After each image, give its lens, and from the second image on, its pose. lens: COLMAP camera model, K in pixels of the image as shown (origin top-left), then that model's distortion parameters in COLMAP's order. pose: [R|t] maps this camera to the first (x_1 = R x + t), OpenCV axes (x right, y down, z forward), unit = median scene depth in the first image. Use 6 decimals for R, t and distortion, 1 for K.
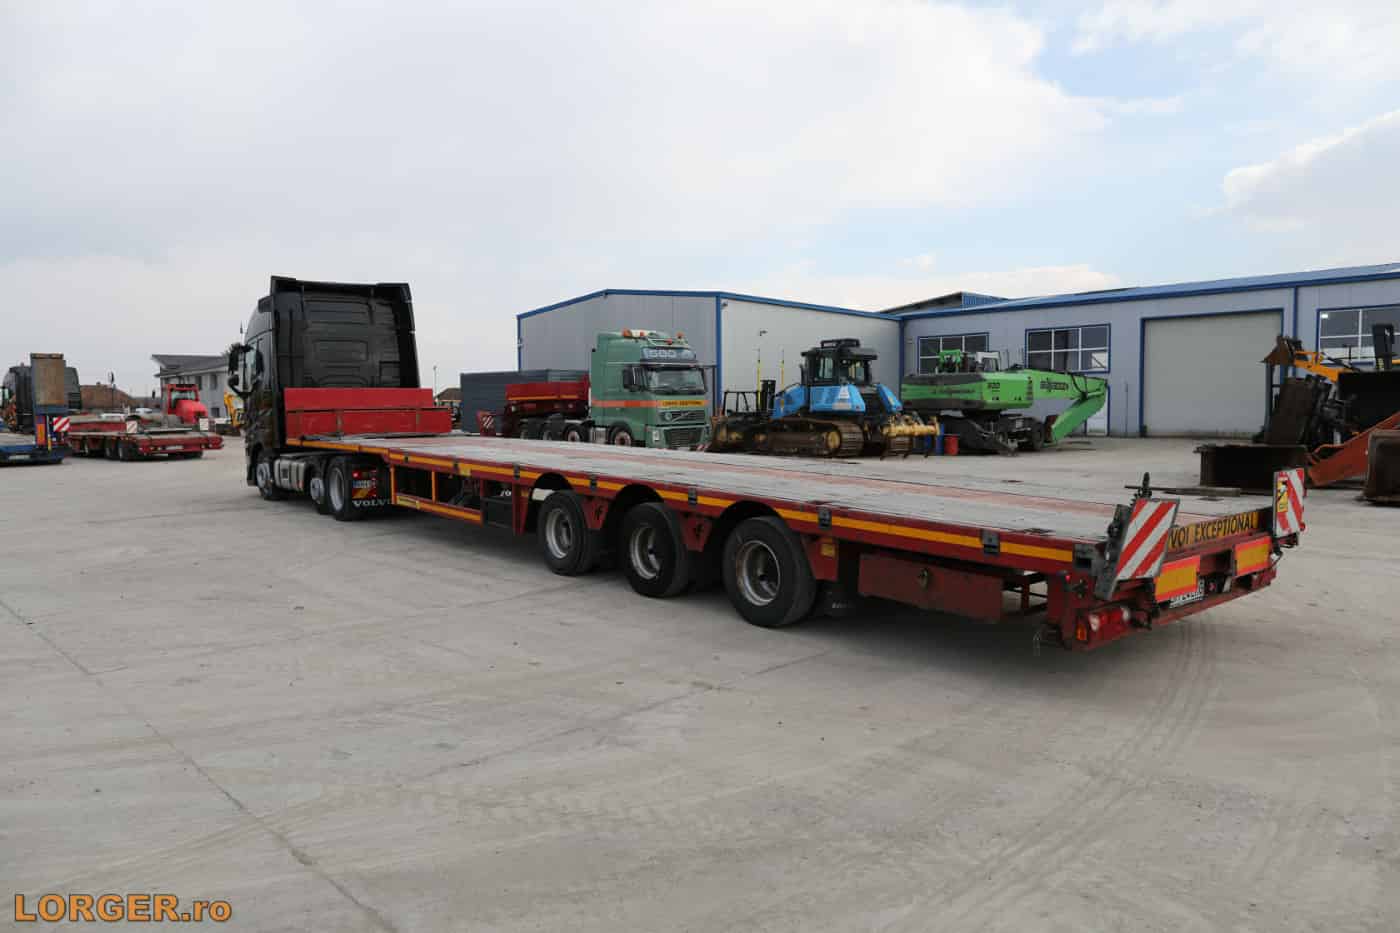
lens RADIAL K [[951.1, 0, 699.8], [0, 951.1, 489.4], [0, 0, 1]] dist [0.006225, 0.002960]
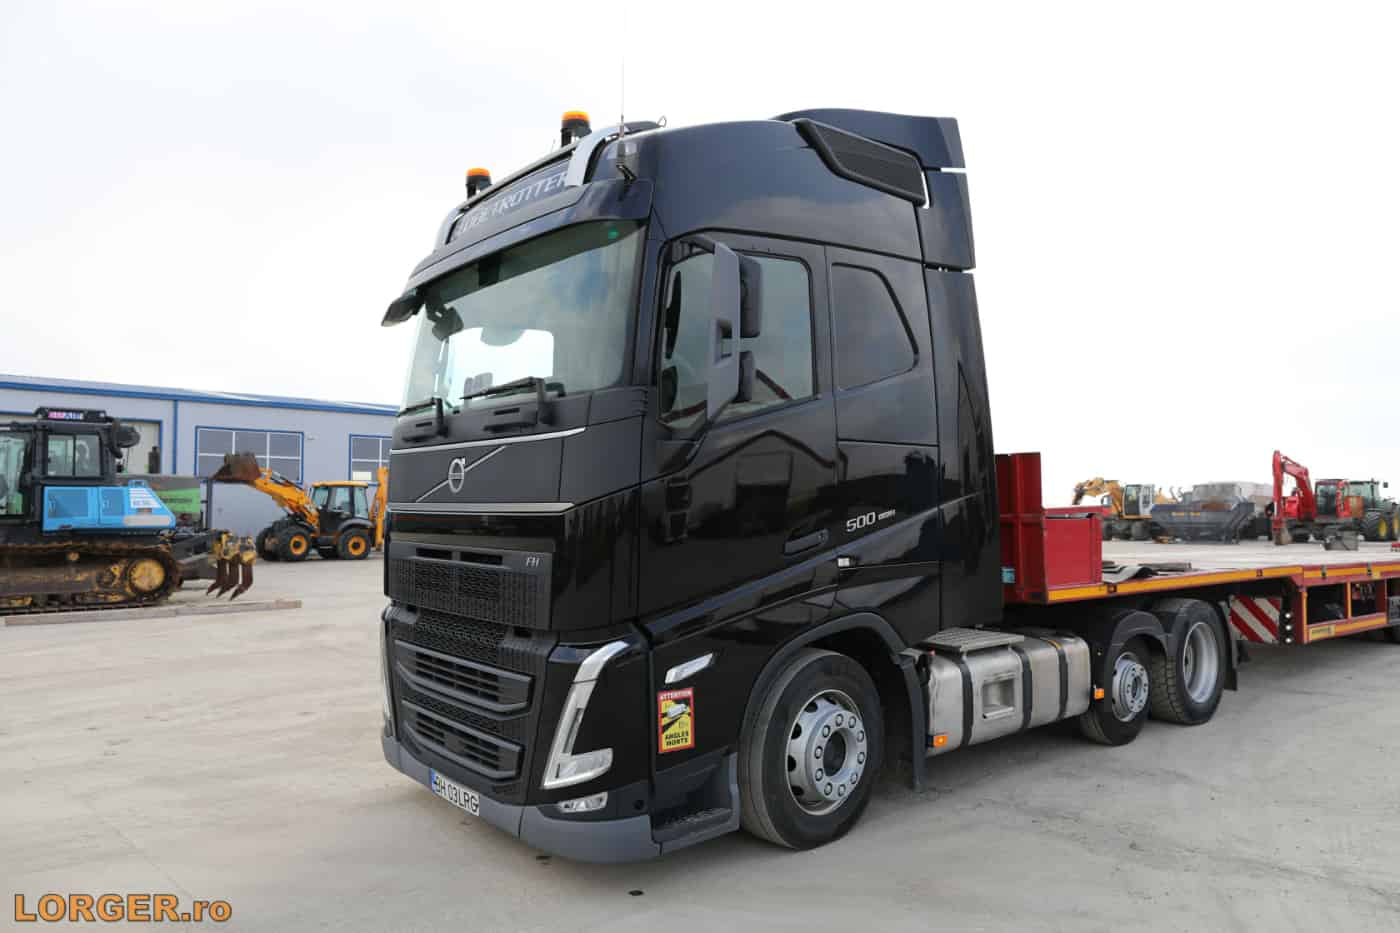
lens RADIAL K [[951.1, 0, 699.8], [0, 951.1, 489.4], [0, 0, 1]] dist [0.006225, 0.002960]
pose [[0.002442, 0.030796, 0.999523, -0.467073], [0.095185, 0.994980, -0.030888, -0.053918], [-0.995457, 0.095215, -0.000501, 0.638308]]
